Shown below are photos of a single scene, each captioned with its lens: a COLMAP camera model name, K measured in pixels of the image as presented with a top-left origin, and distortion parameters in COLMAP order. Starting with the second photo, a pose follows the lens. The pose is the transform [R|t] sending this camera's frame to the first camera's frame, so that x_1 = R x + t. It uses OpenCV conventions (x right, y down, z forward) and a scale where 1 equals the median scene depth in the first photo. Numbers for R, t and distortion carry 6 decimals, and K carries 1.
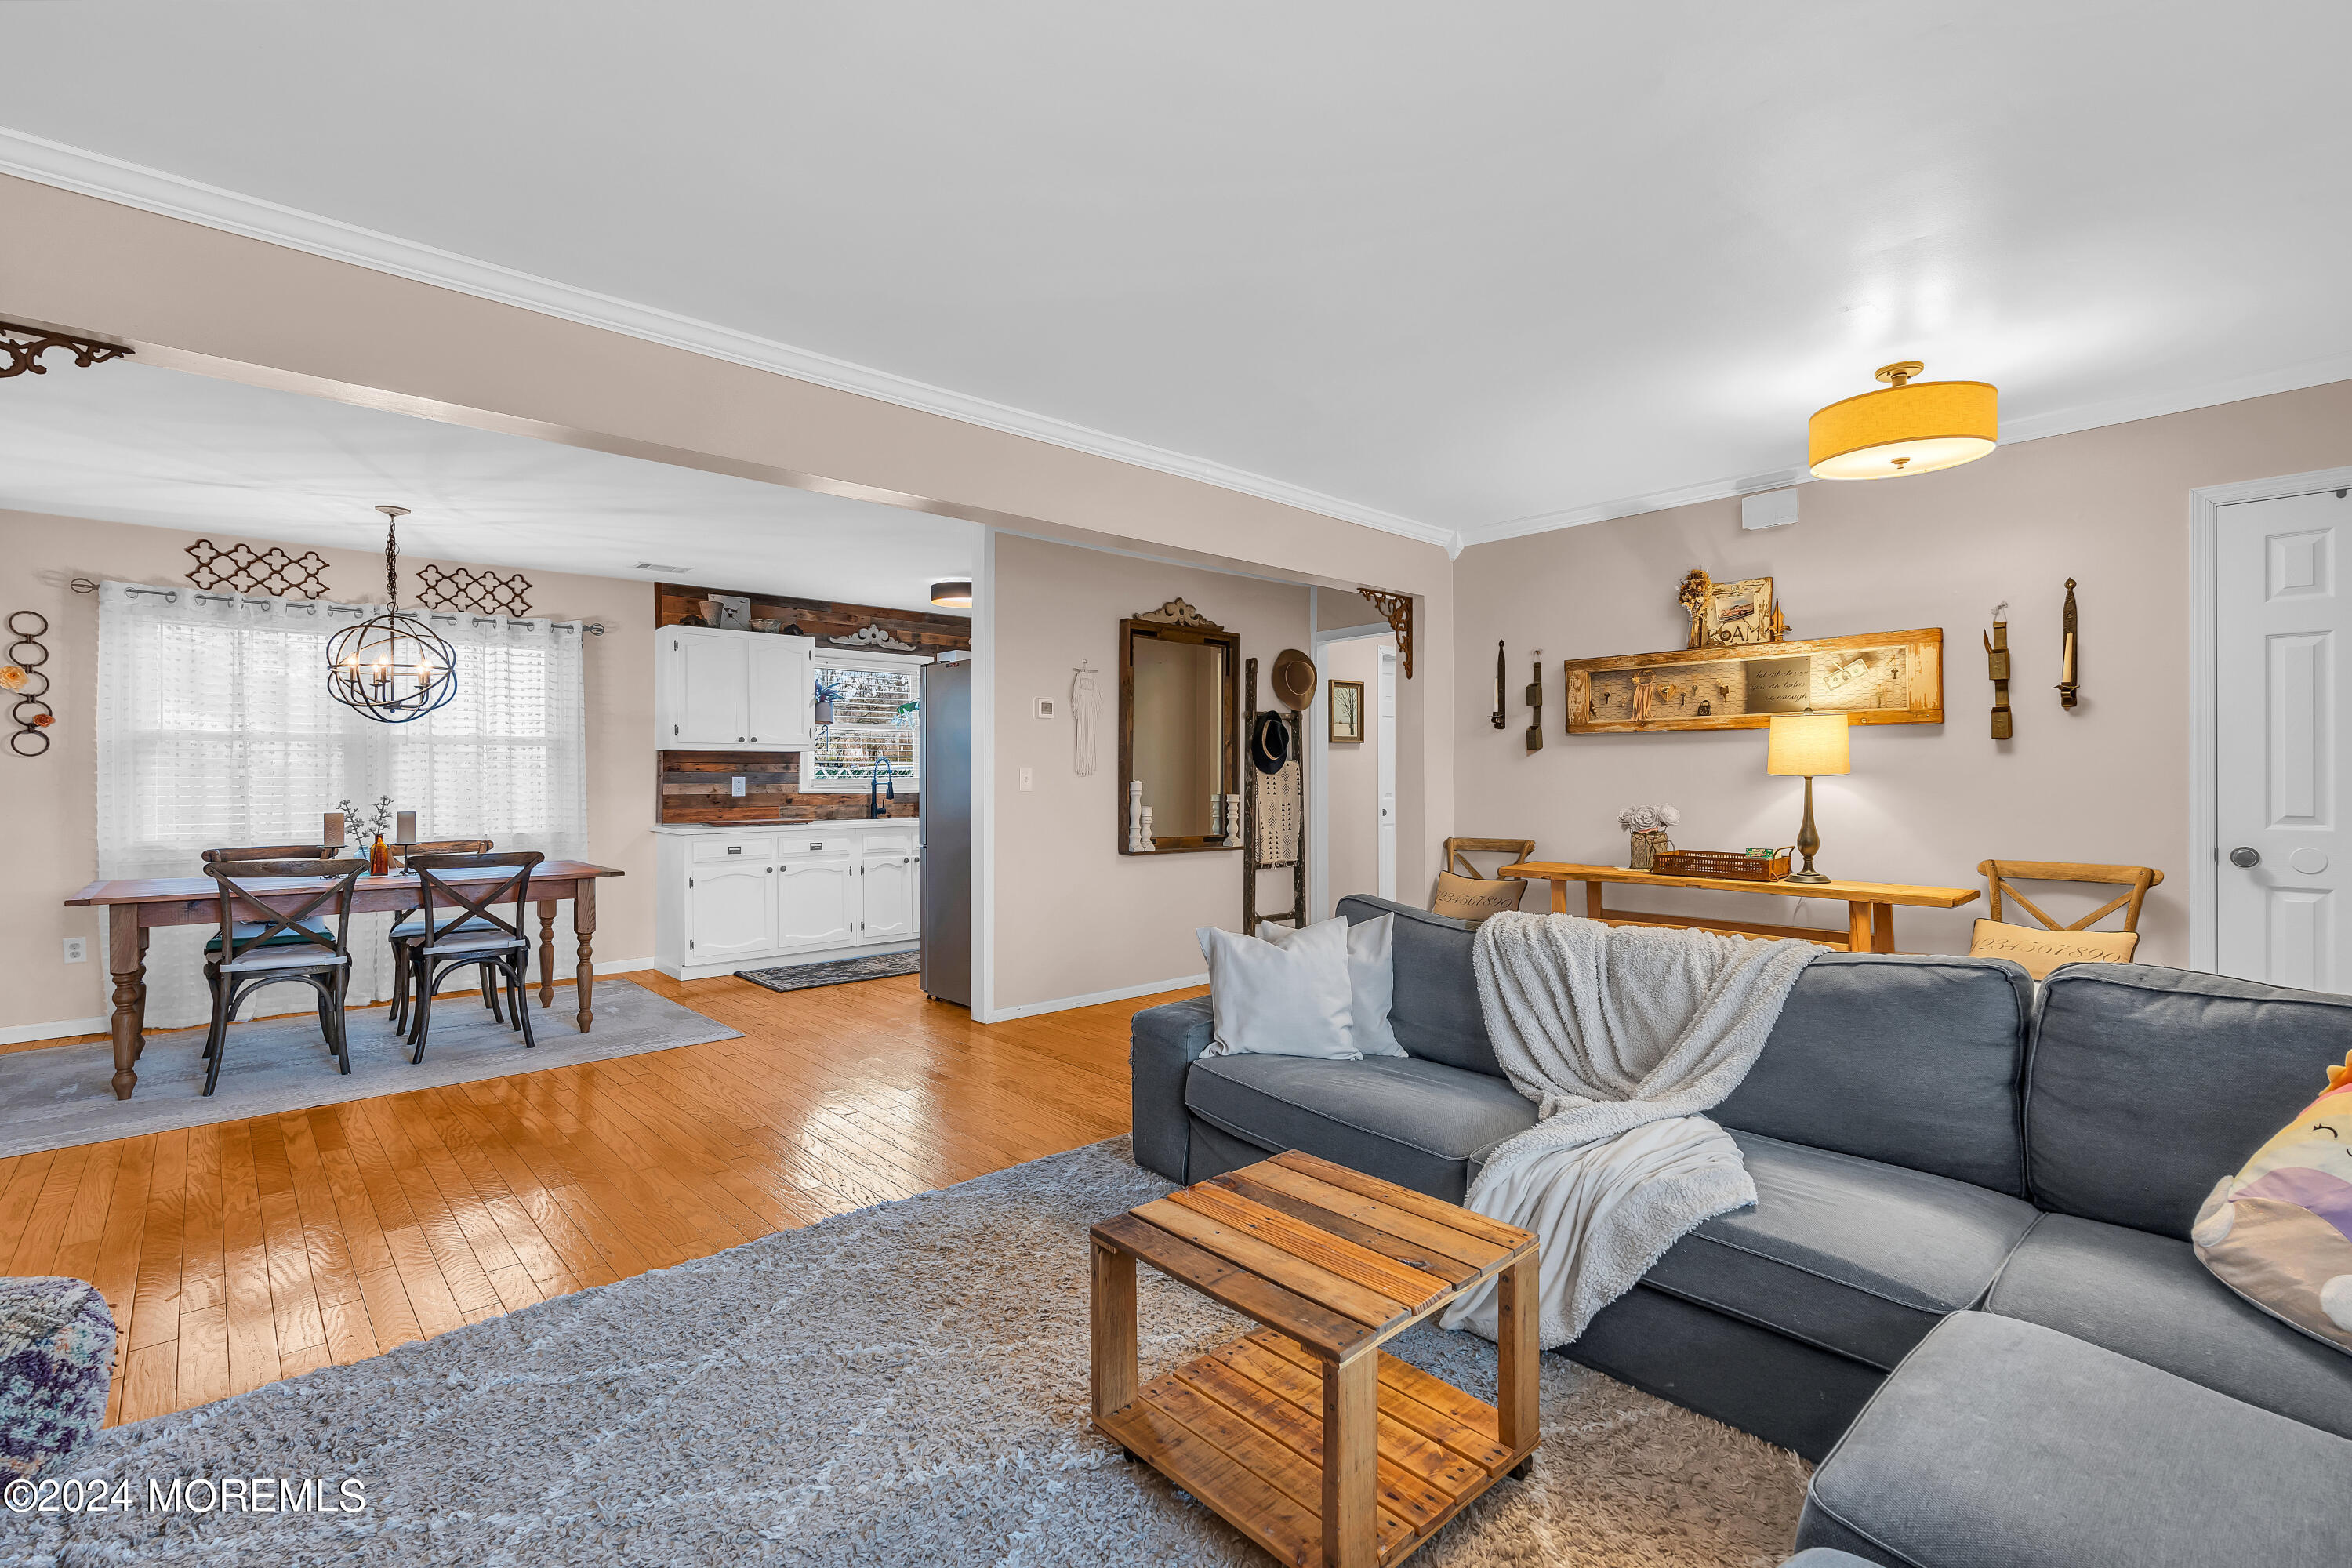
lens RADIAL K [[1045.5, 0, 1175.2], [0, 1045.5, 780.7], [0, 0, 1]] dist [-0.001627, 0.000680]
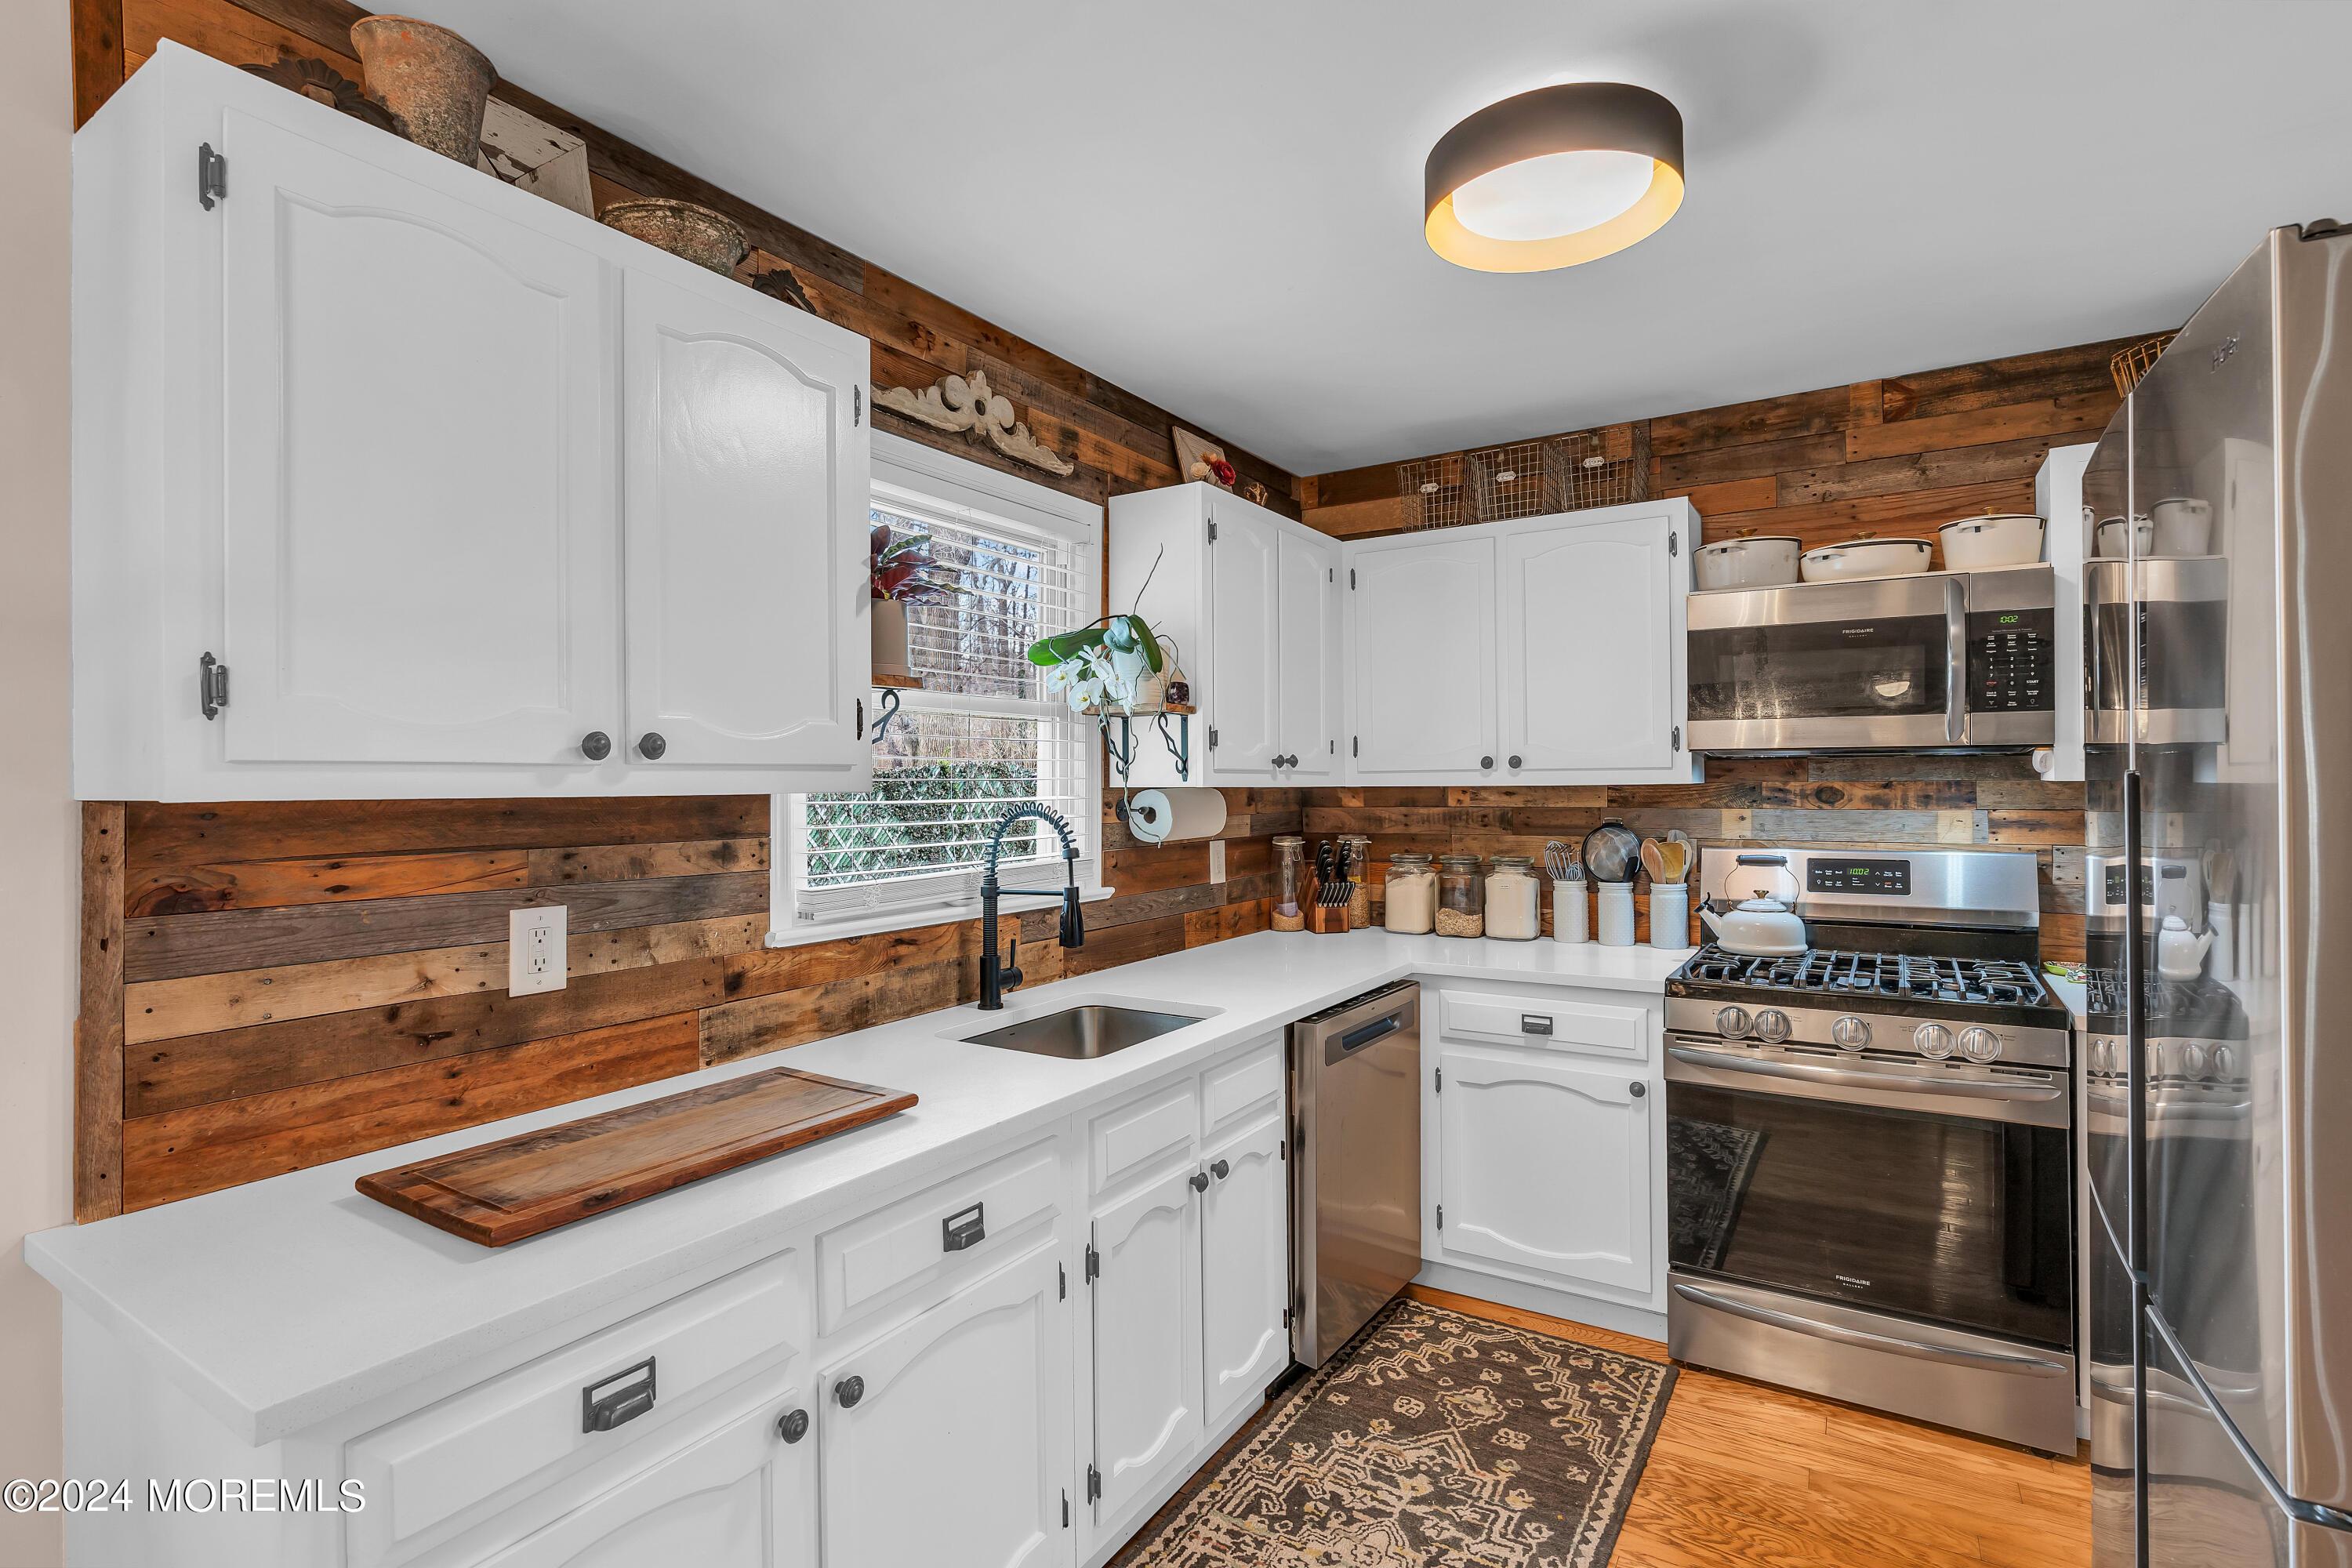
lens RADIAL K [[1117.6, 0, 1182.1], [0, 1117.6, 772.4], [0, 0, 1]] dist [-0.001455, 0.000213]
pose [[0.962894, -0.002663, 0.269868, -0.465195], [0.006345, 0.999898, -0.012772, -0.038852], [-0.269807, 0.014010, 0.962813, 0.972033]]
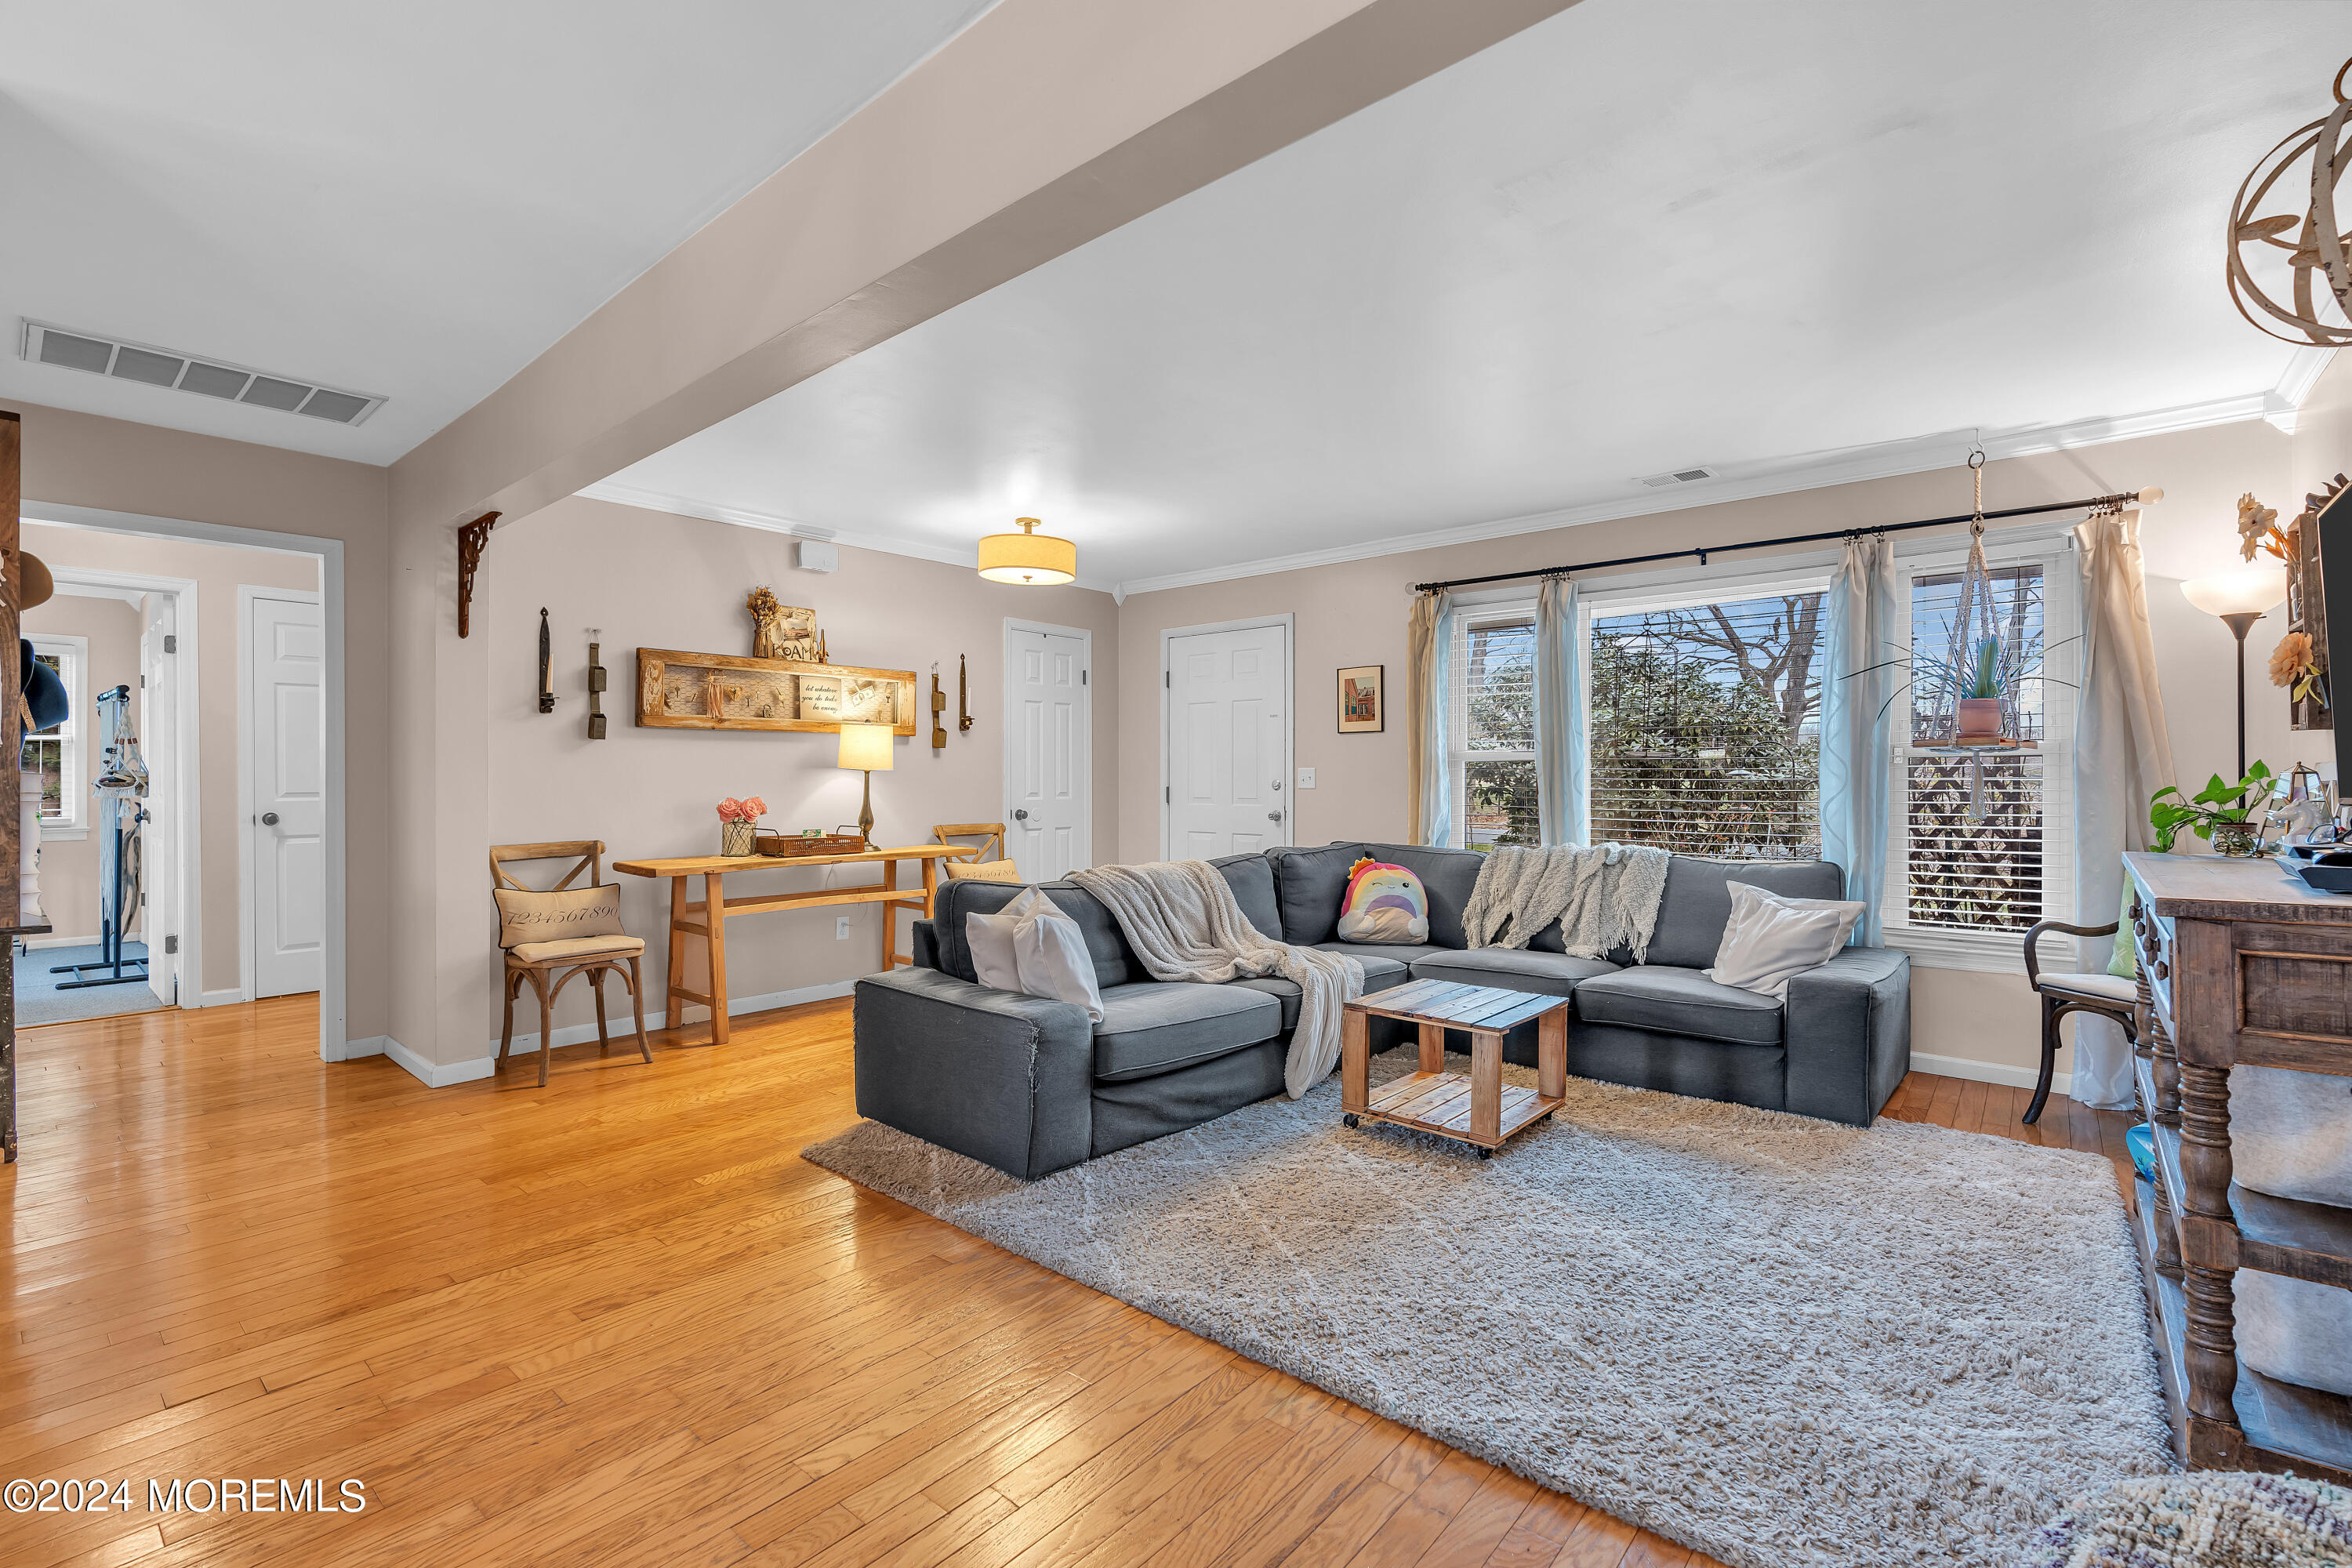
lens RADIAL K [[1045.5, 0, 1178.2], [0, 1045.5, 776.6], [0, 0, 1]] dist [-0.001627, 0.000680]
pose [[-0.116332, 0.003428, 0.993204, -0.587794], [0.002489, 0.999992, -0.003160, 0.006202], [-0.993207, 0.002104, -0.116340, 0.588516]]
